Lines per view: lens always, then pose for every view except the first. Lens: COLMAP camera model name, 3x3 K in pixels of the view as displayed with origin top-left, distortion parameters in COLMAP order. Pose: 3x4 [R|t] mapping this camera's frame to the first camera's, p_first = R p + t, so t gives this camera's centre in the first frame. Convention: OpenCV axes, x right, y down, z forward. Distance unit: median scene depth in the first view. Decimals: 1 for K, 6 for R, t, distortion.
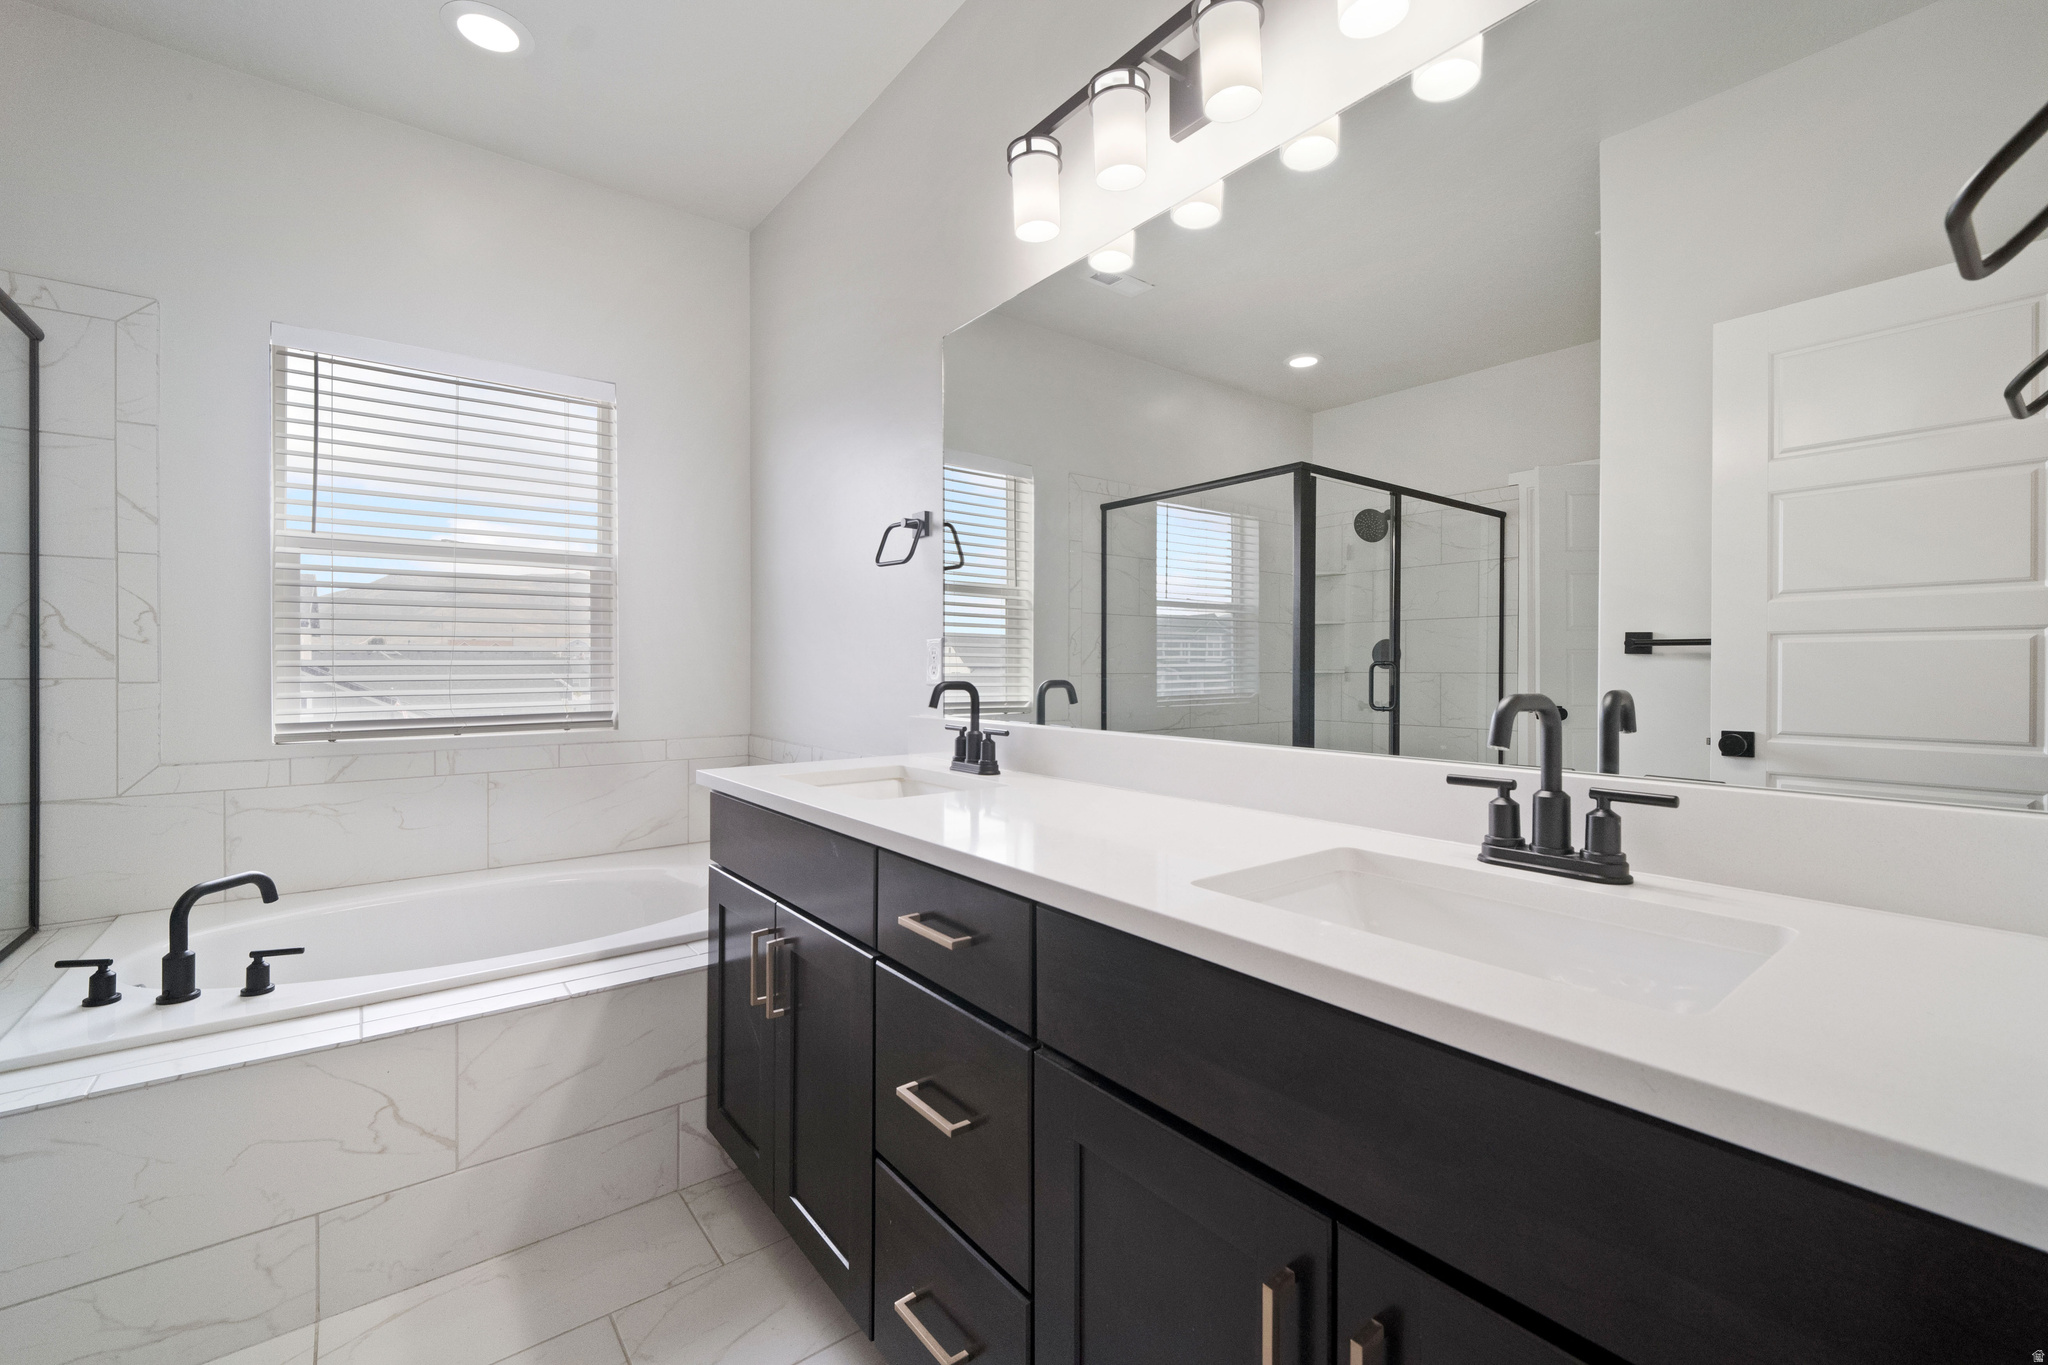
lens RADIAL K [[859.5, 0, 1014.1], [0, 859.5, 673.5], [0, 0, 1]] dist [0.000674, -0.000143]
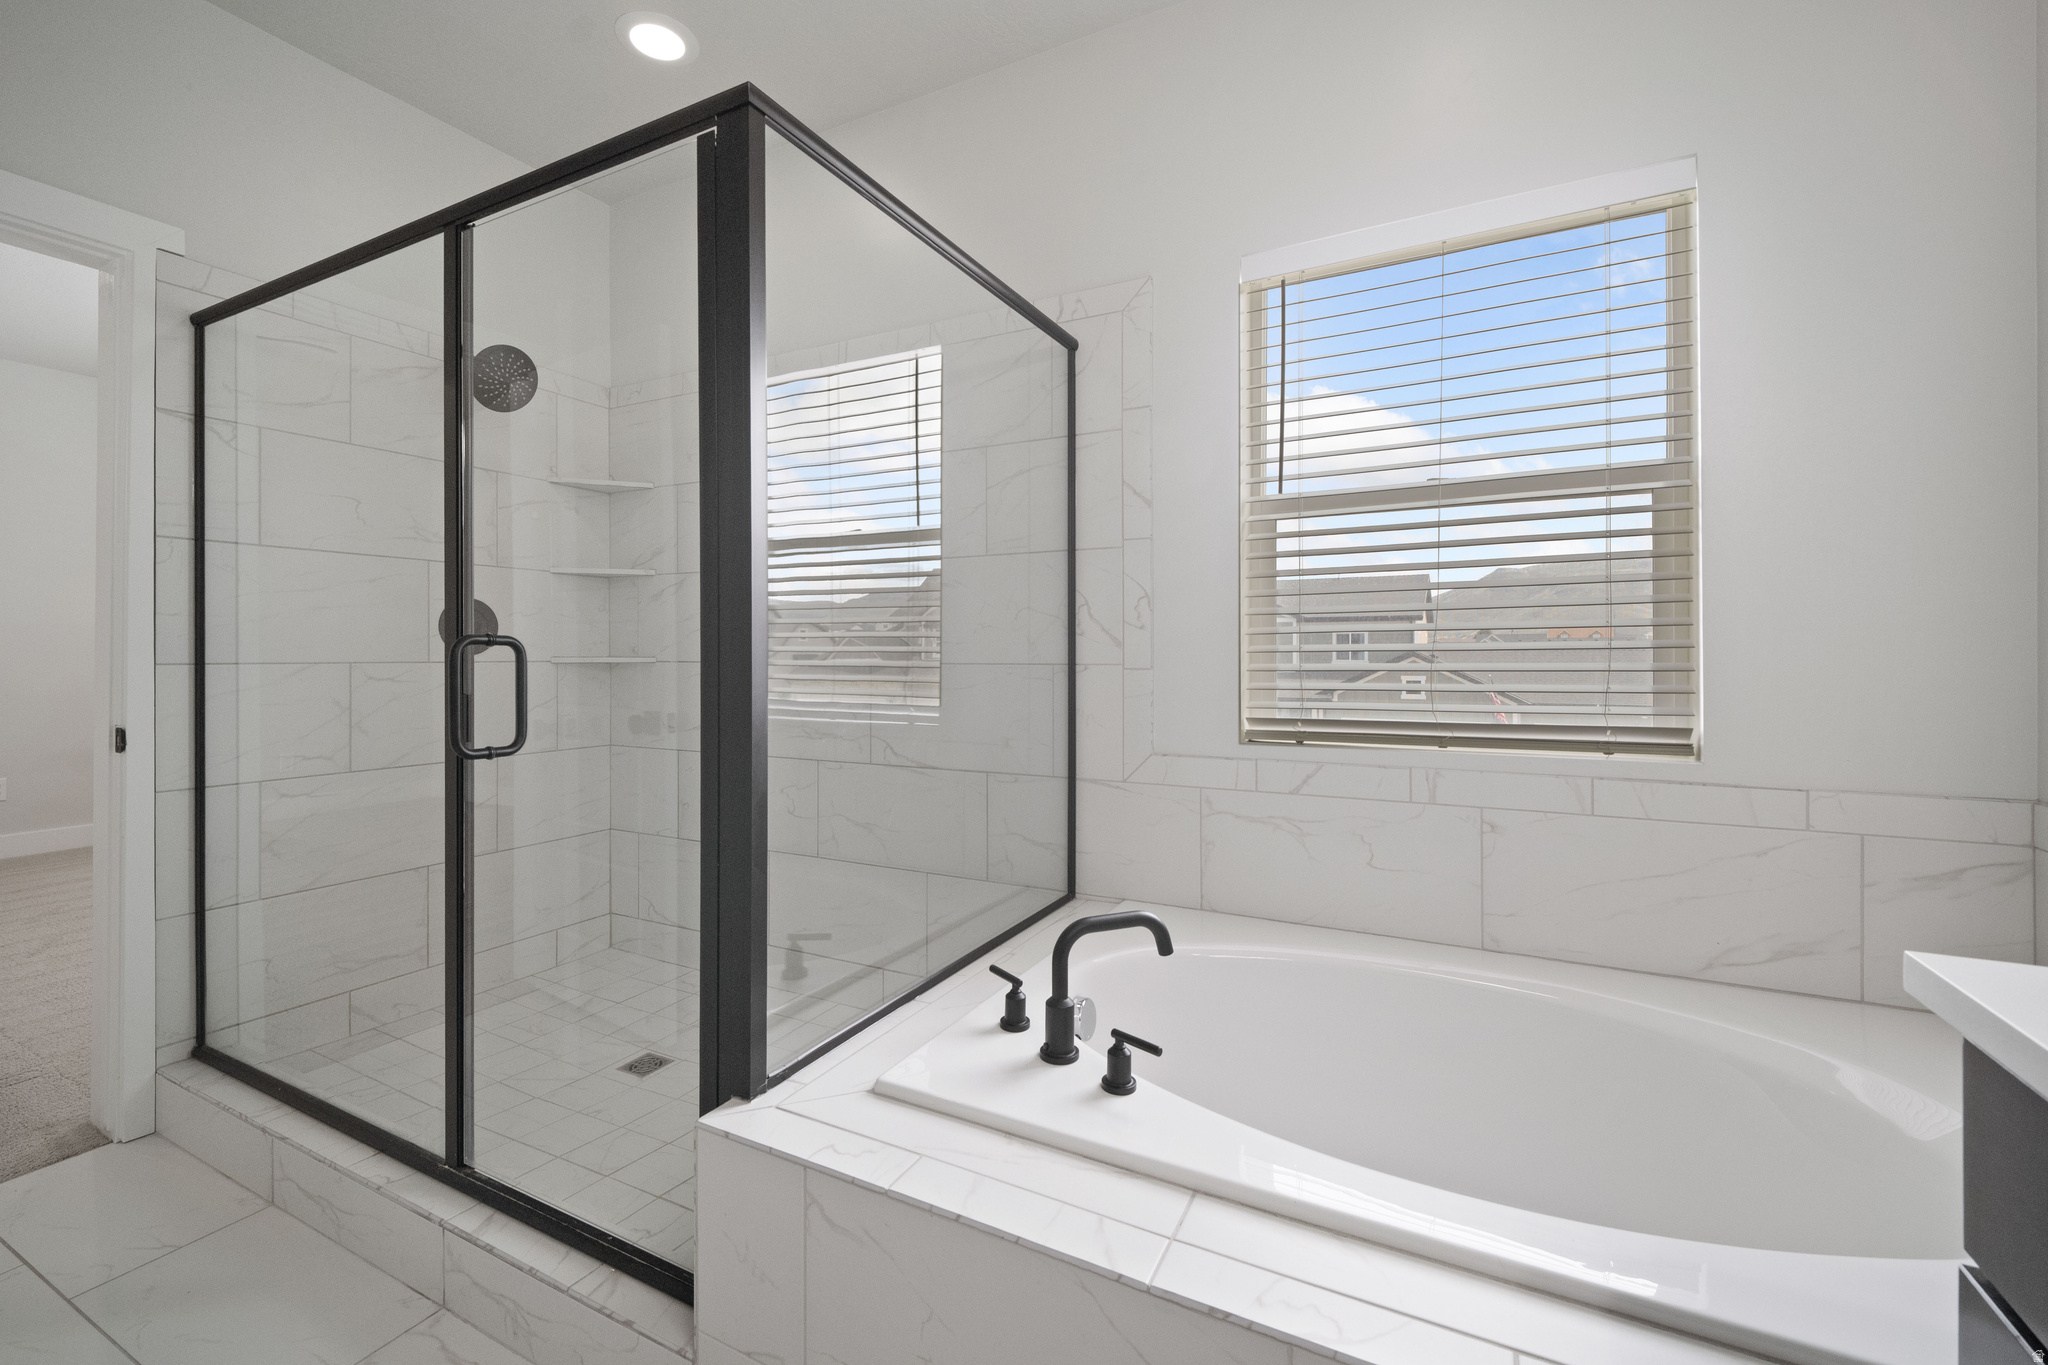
lens RADIAL K [[850.8, 0, 1019.5], [0, 850.8, 653.3], [0, 0, 1]] dist [0.000233, -0.000498]
pose [[0.420057, -0.000670, -0.907498, -0.168687], [-0.005774, 0.999978, -0.003410, -0.003086], [0.907479, 0.006672, 0.420043, 0.423279]]
